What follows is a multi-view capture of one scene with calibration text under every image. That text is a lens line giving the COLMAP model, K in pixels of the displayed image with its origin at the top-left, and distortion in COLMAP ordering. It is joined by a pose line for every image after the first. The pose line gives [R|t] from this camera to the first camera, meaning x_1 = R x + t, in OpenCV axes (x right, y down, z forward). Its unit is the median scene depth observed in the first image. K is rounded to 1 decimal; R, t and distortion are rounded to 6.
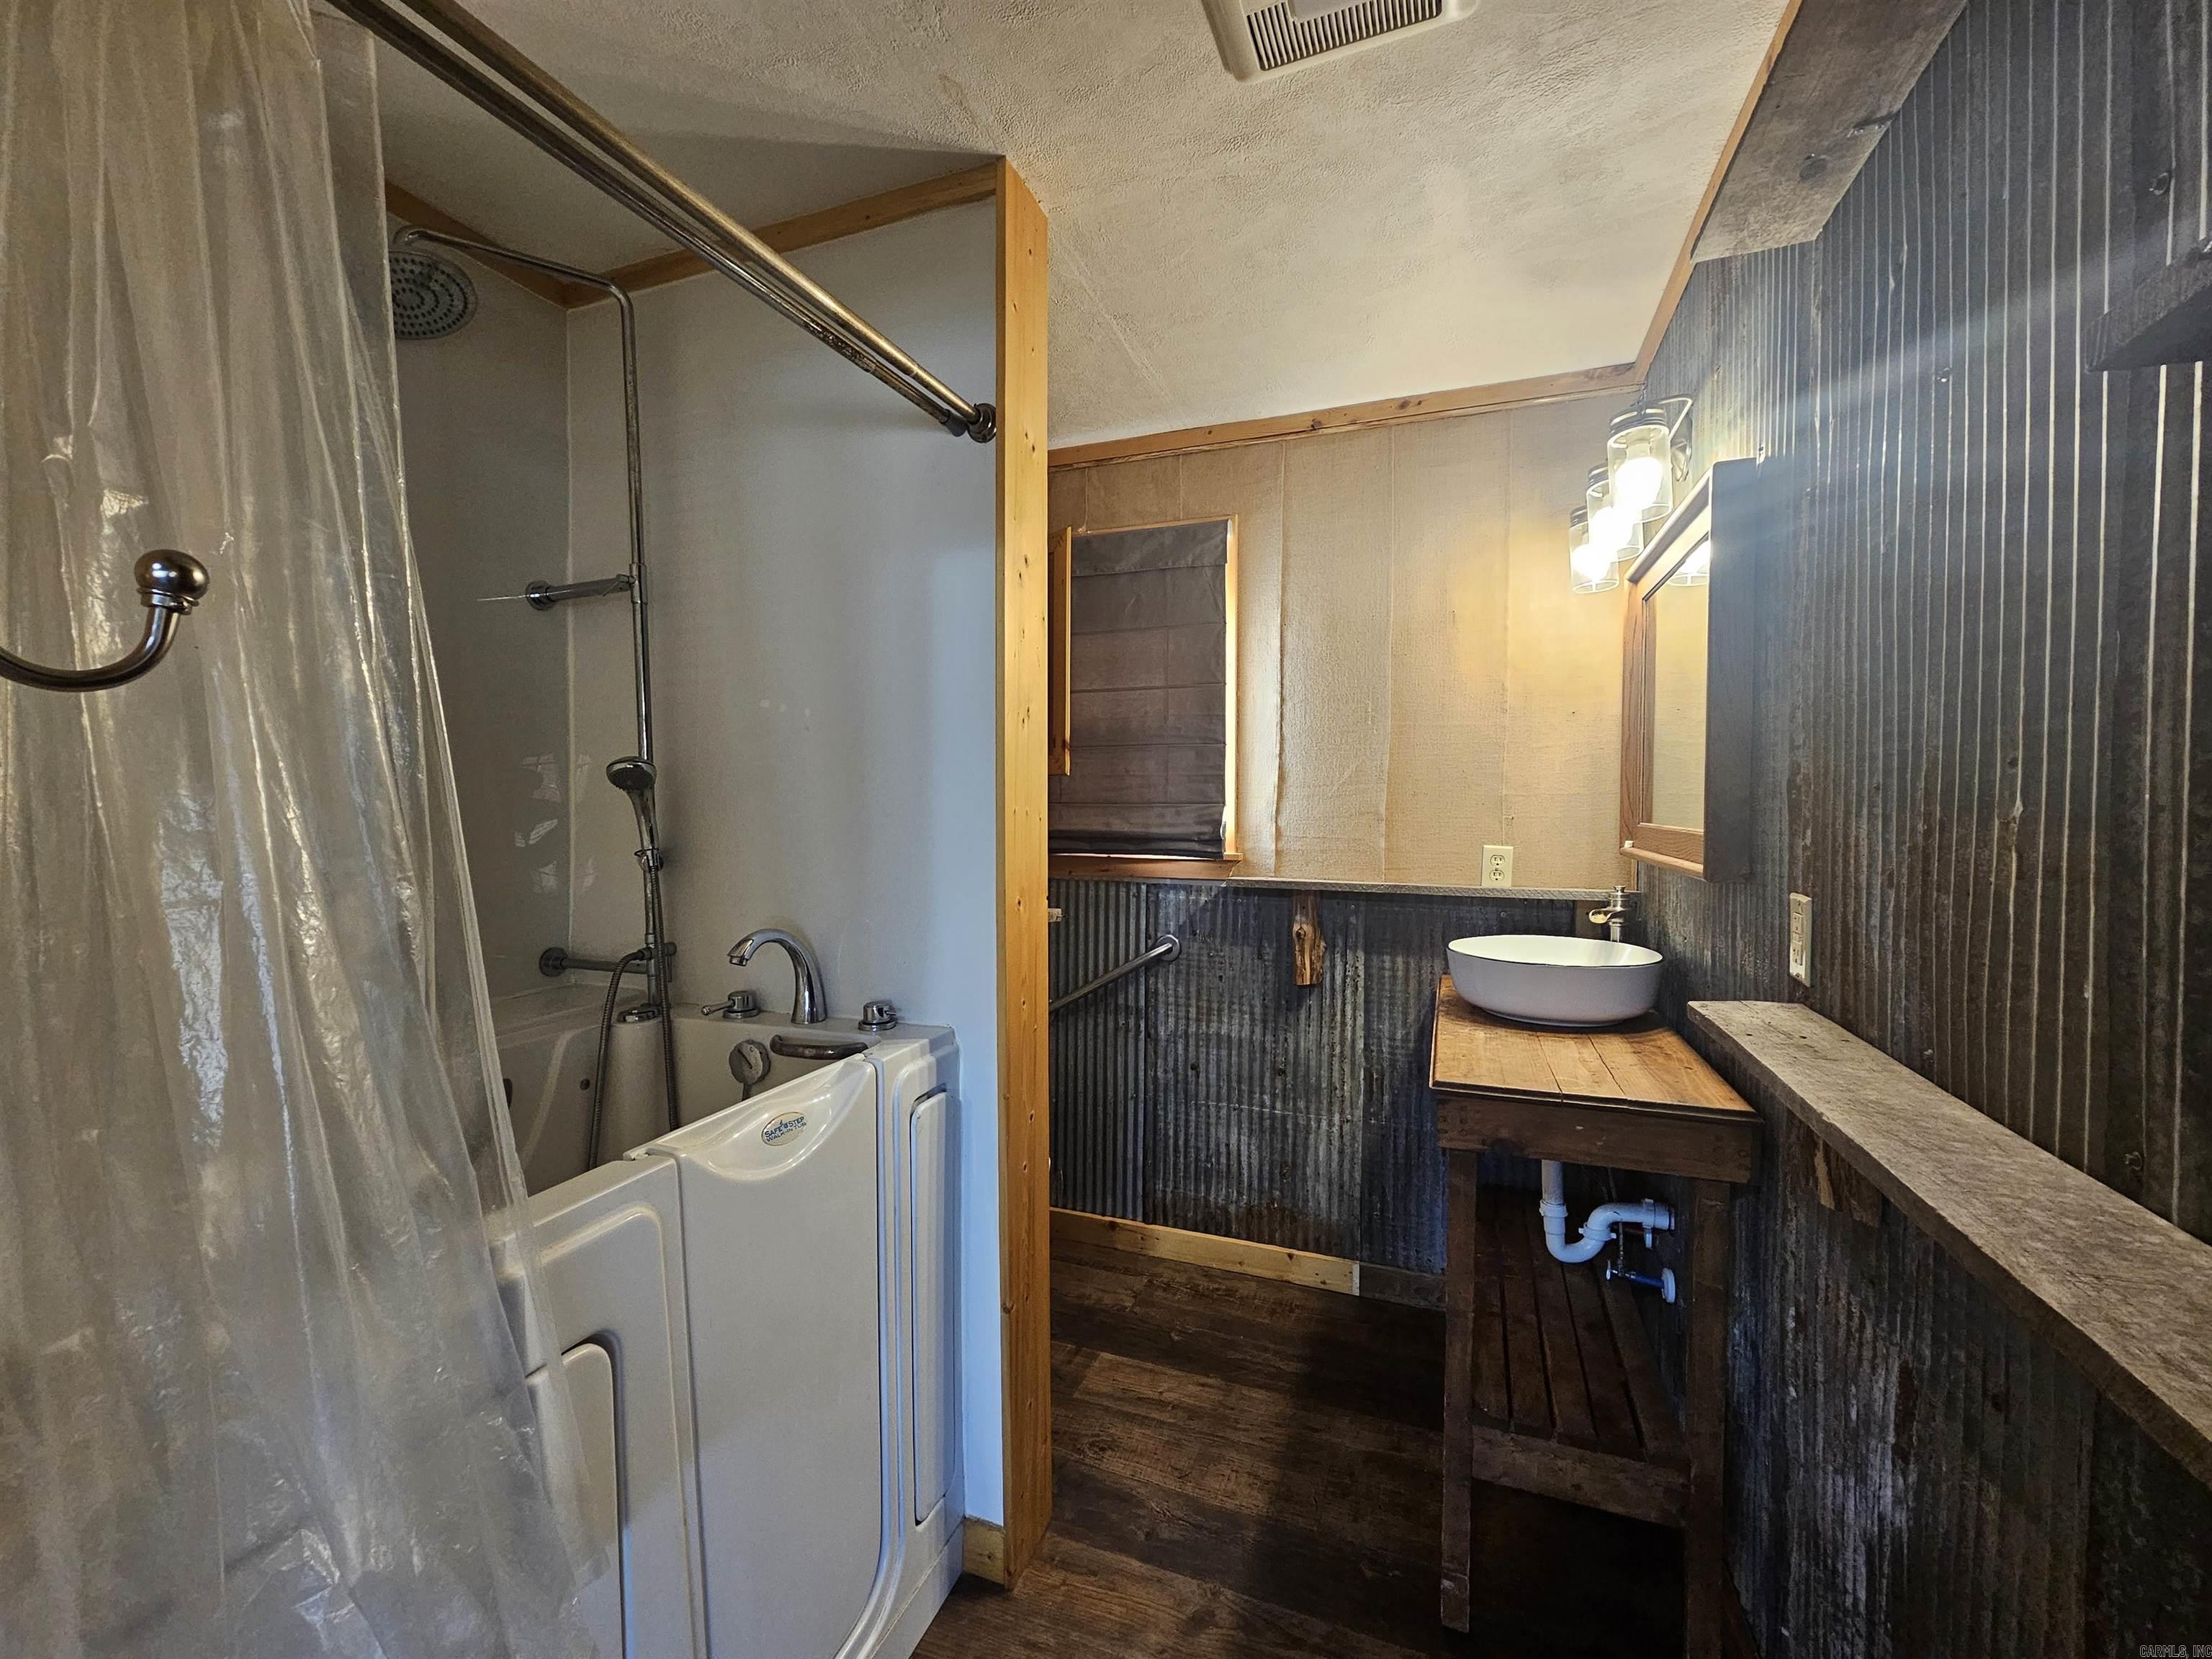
lens RADIAL K [[910.2, 0, 1095.0], [0, 910.2, 820.2], [0, 0, 1]] dist [-0.003119, 0.001046]
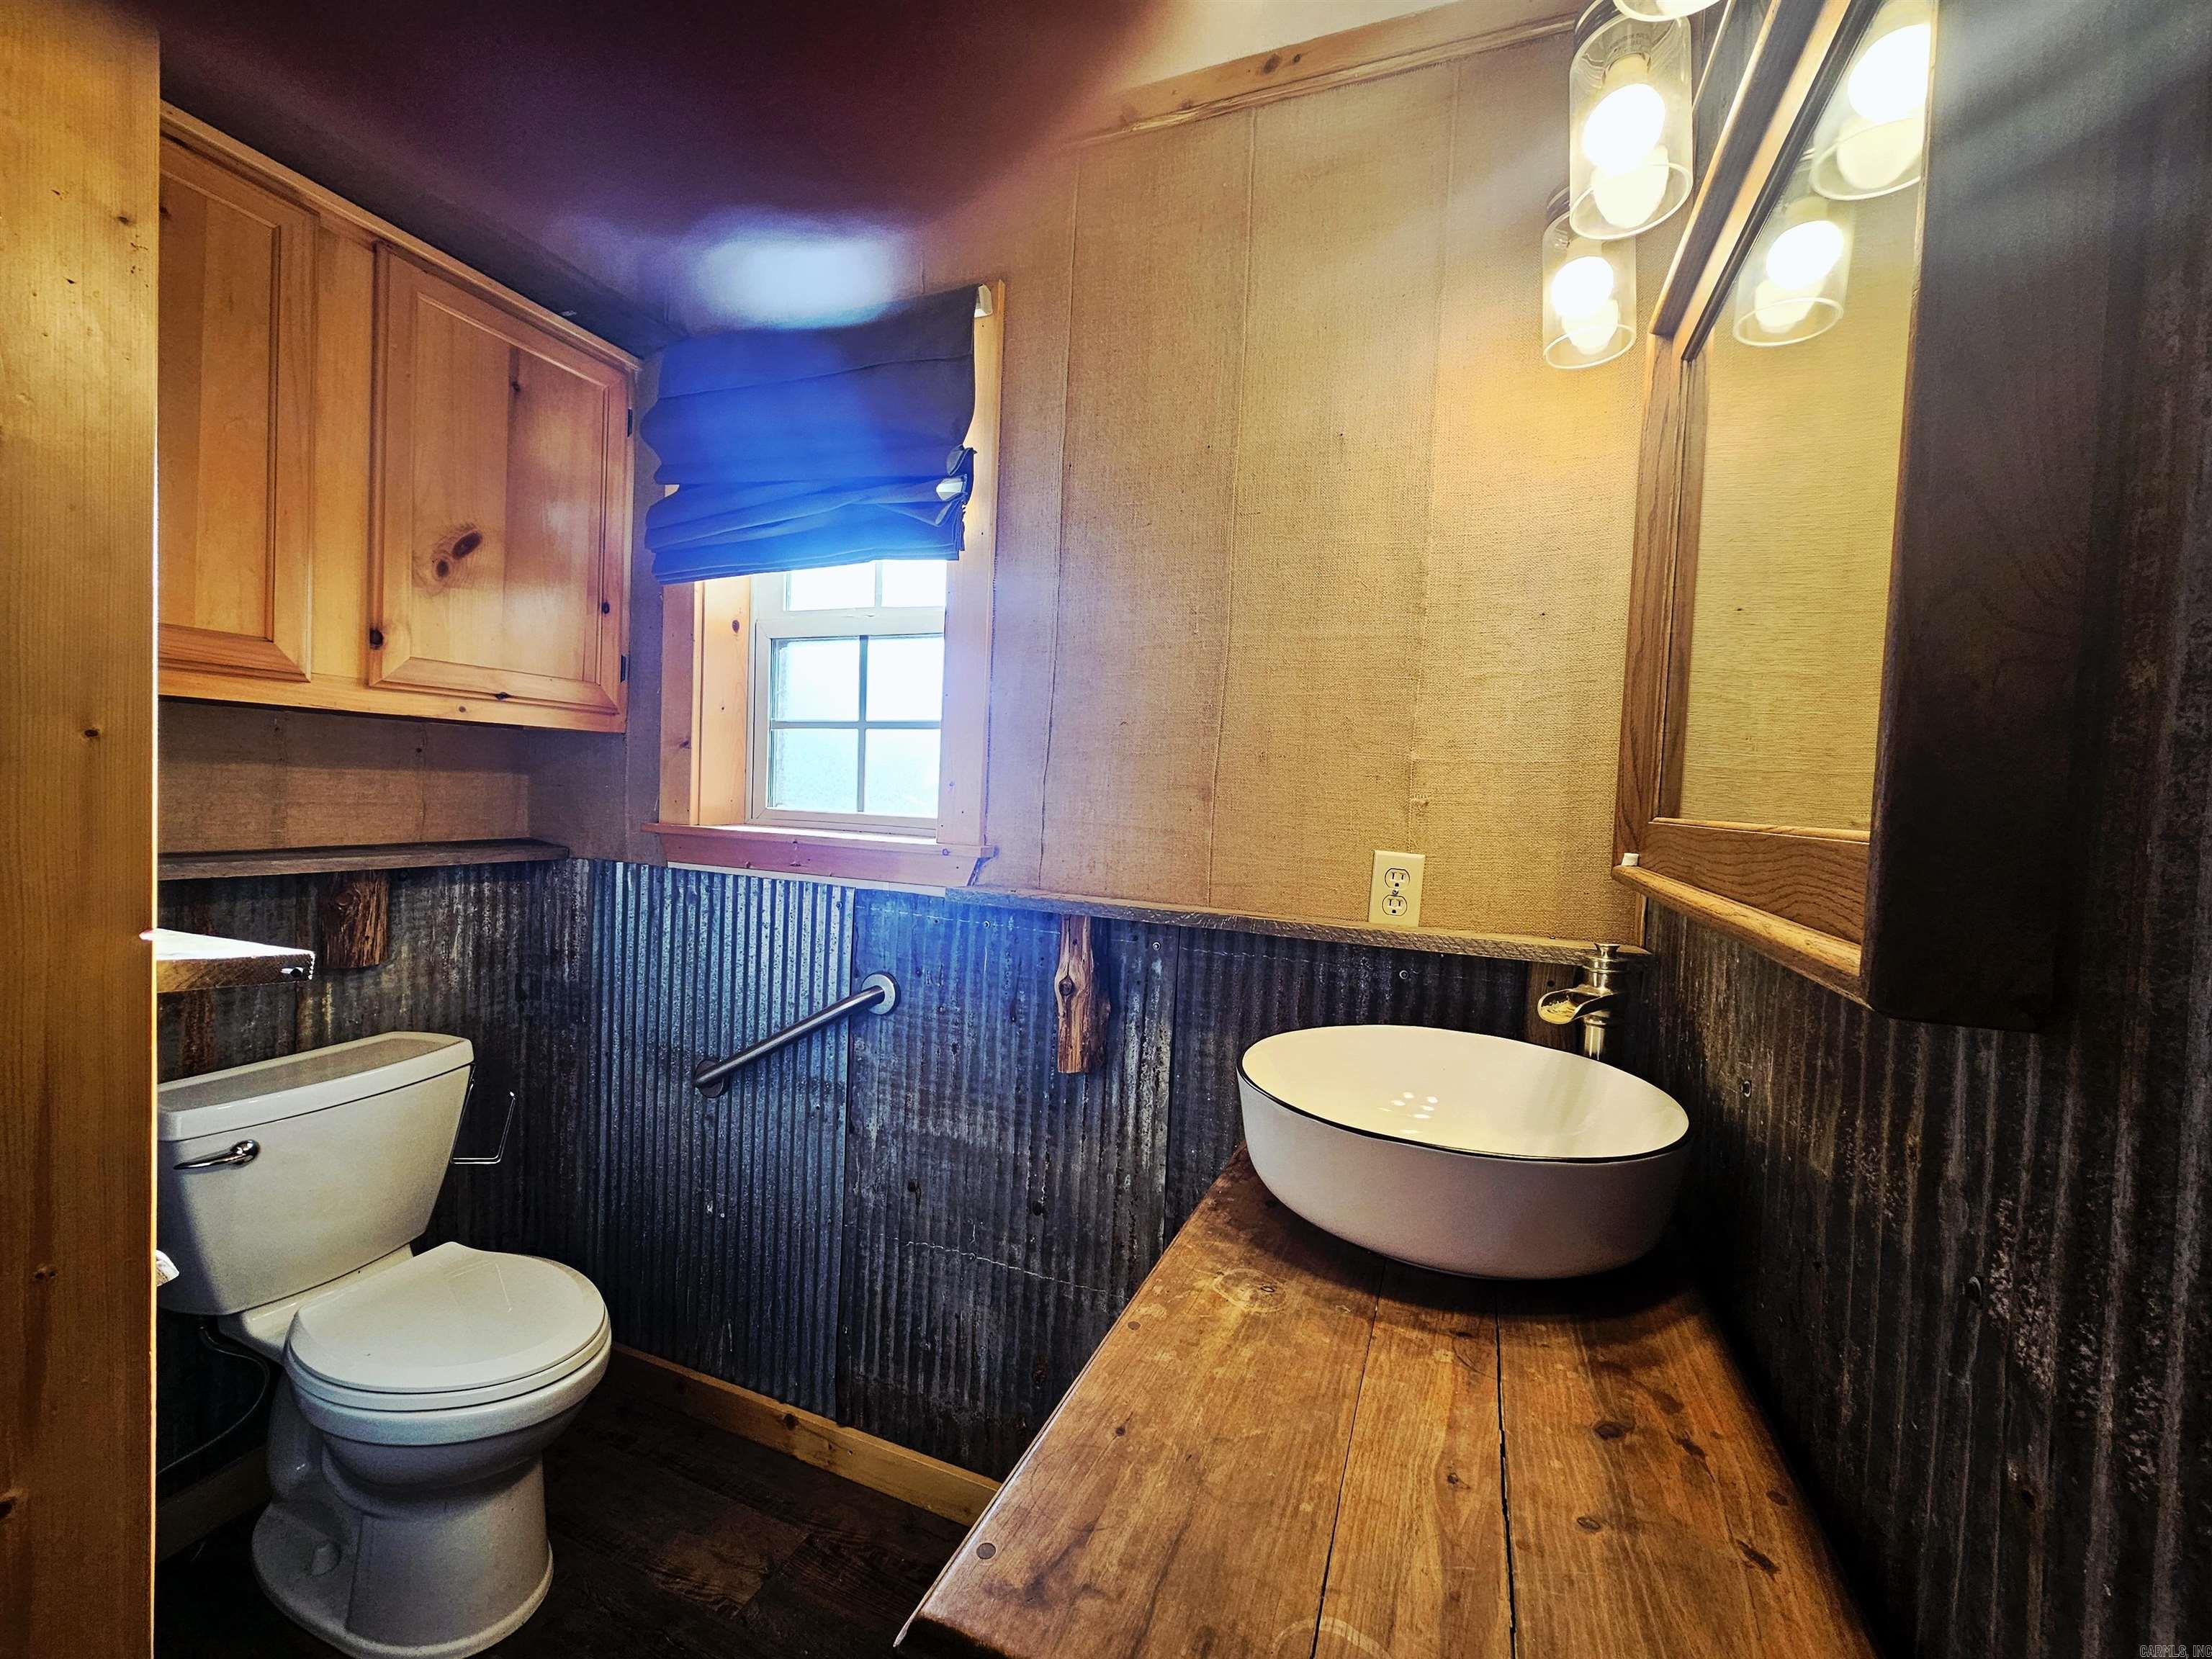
lens RADIAL K [[910.2, 0, 1093.1], [0, 910.2, 822.0], [0, 0, 1]] dist [-0.003119, 0.001046]
pose [[0.998923, 0.041377, -0.021004, 0.242891], [-0.041100, 0.999064, 0.013471, 0.008683], [0.021542, -0.012594, 0.999689, 0.398613]]
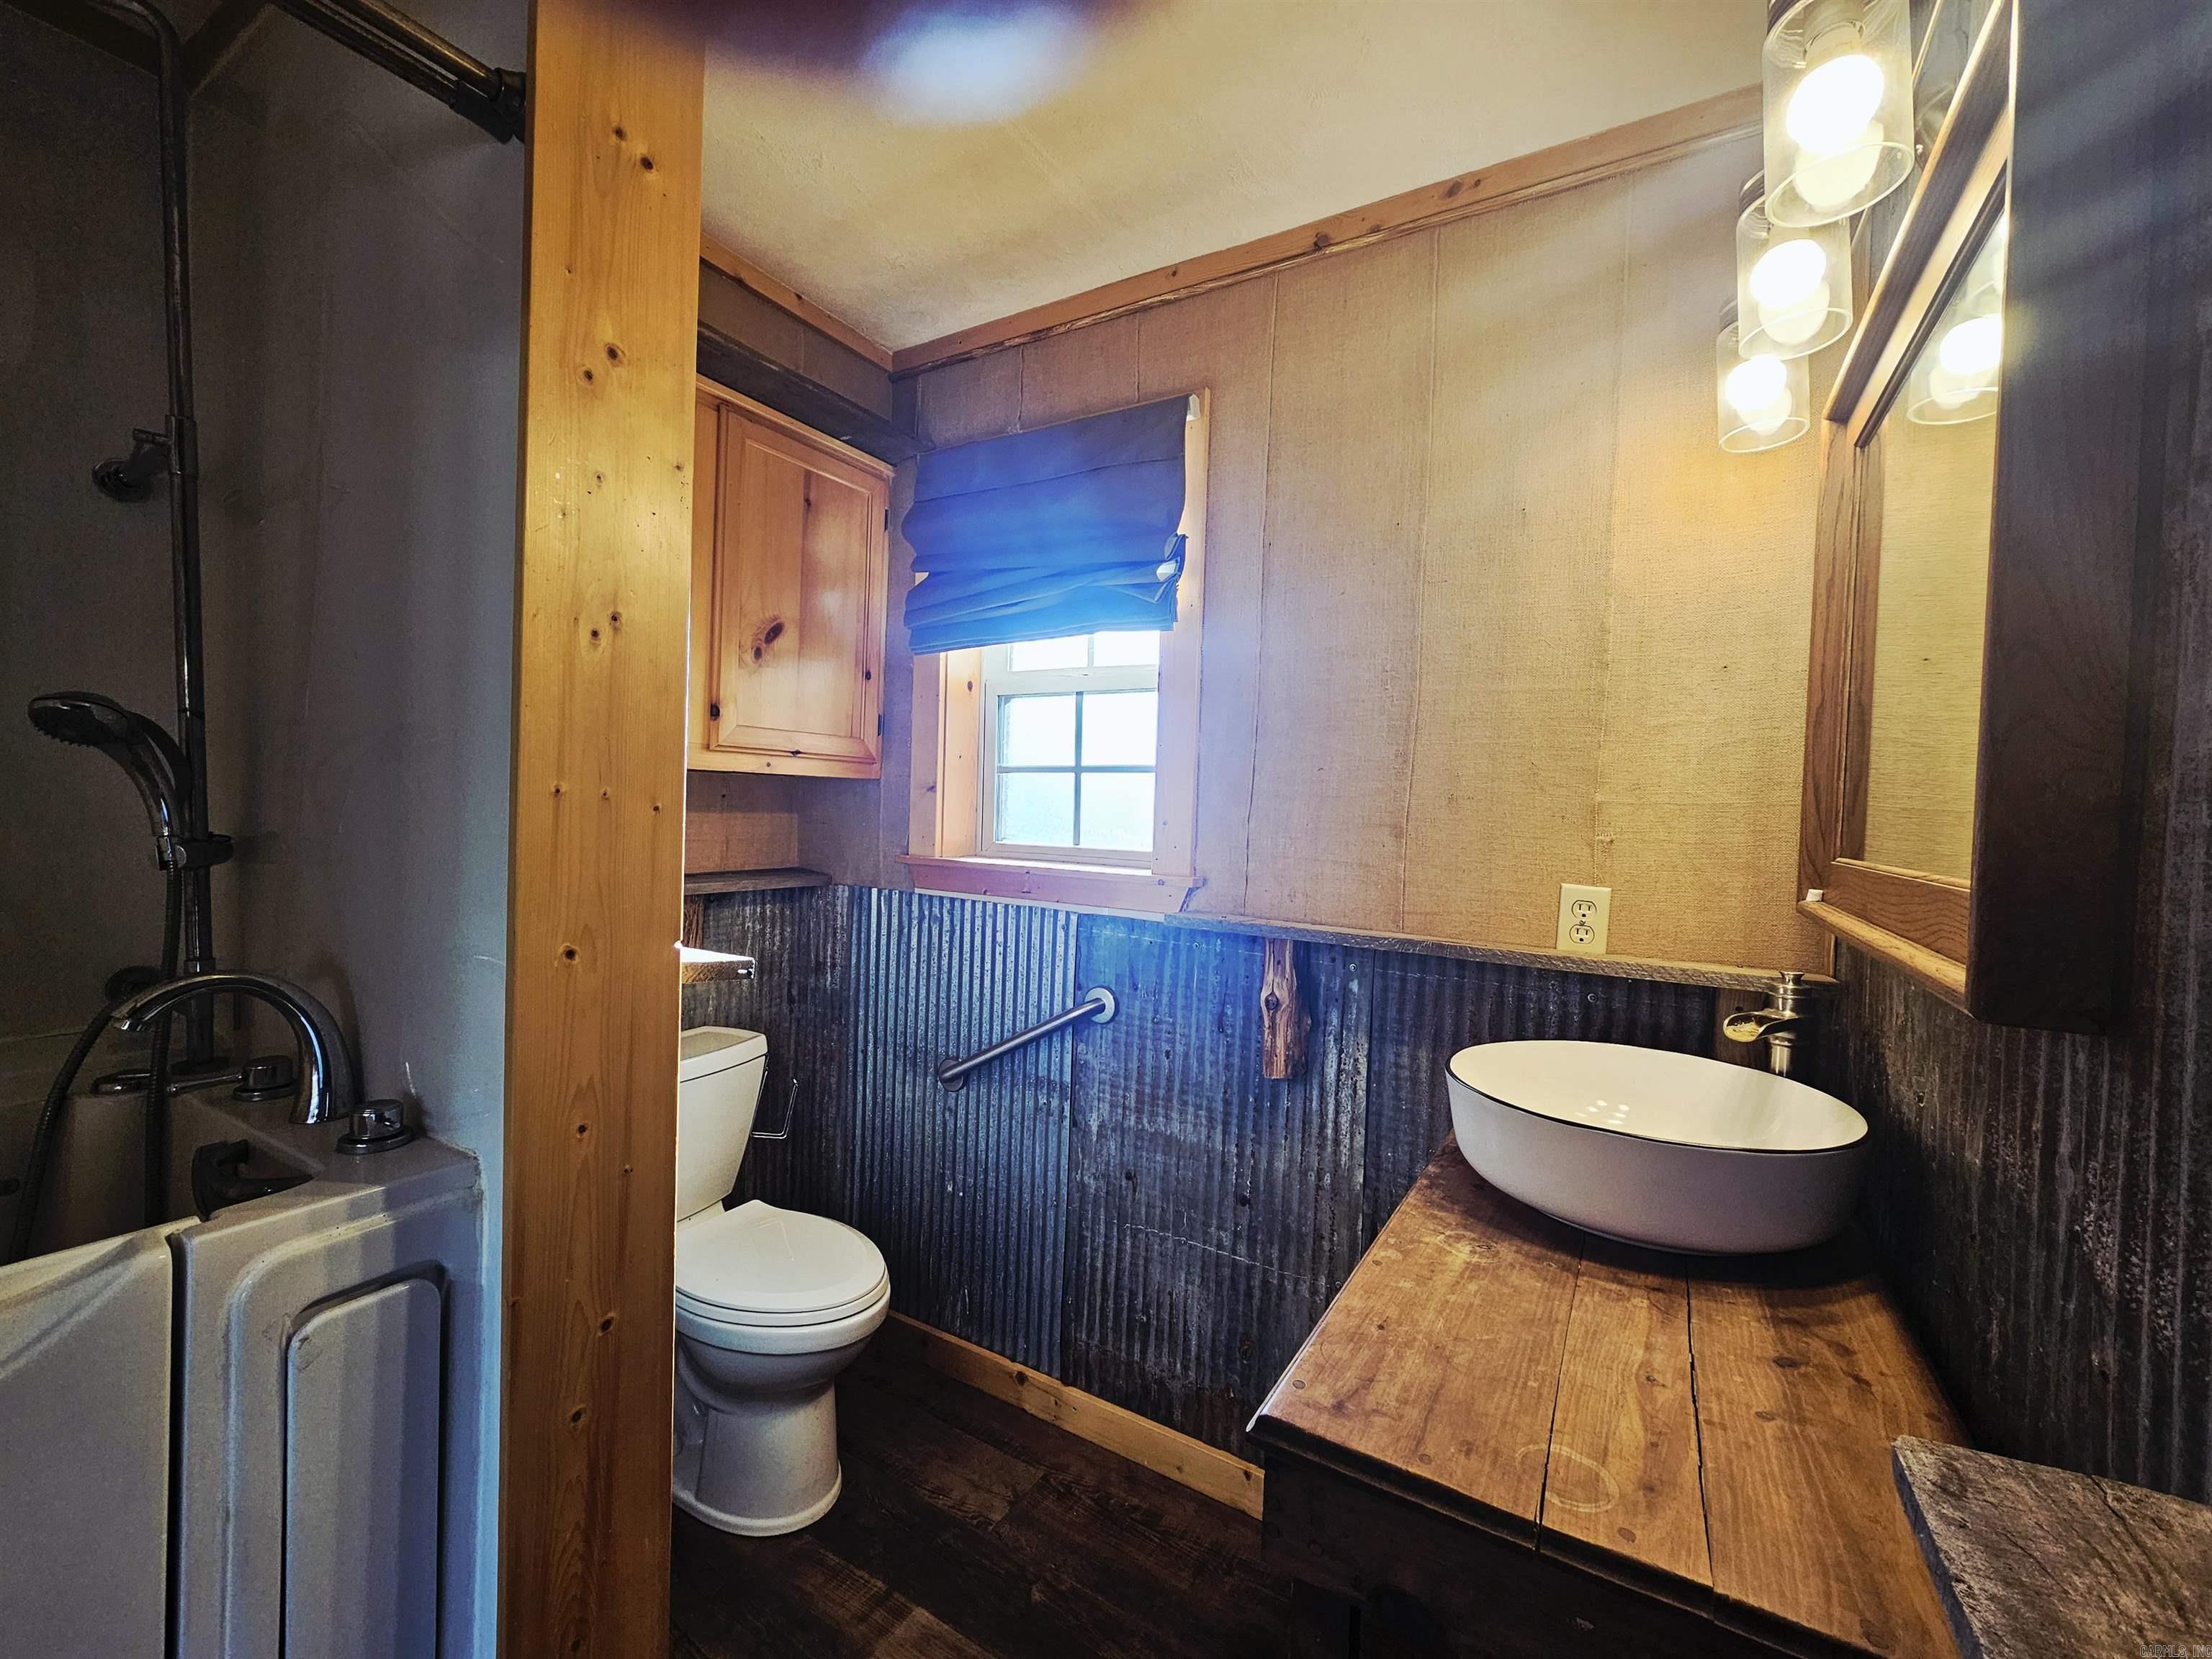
lens RADIAL K [[910.2, 0, 1092.2], [0, 910.2, 821.7], [0, 0, 1]] dist [-0.003119, 0.001046]
pose [[0.982737, 0.034176, -0.181825, 0.206308], [-0.035483, 0.999363, -0.003939, -0.000802], [0.181575, 0.010323, 0.983323, 0.306414]]
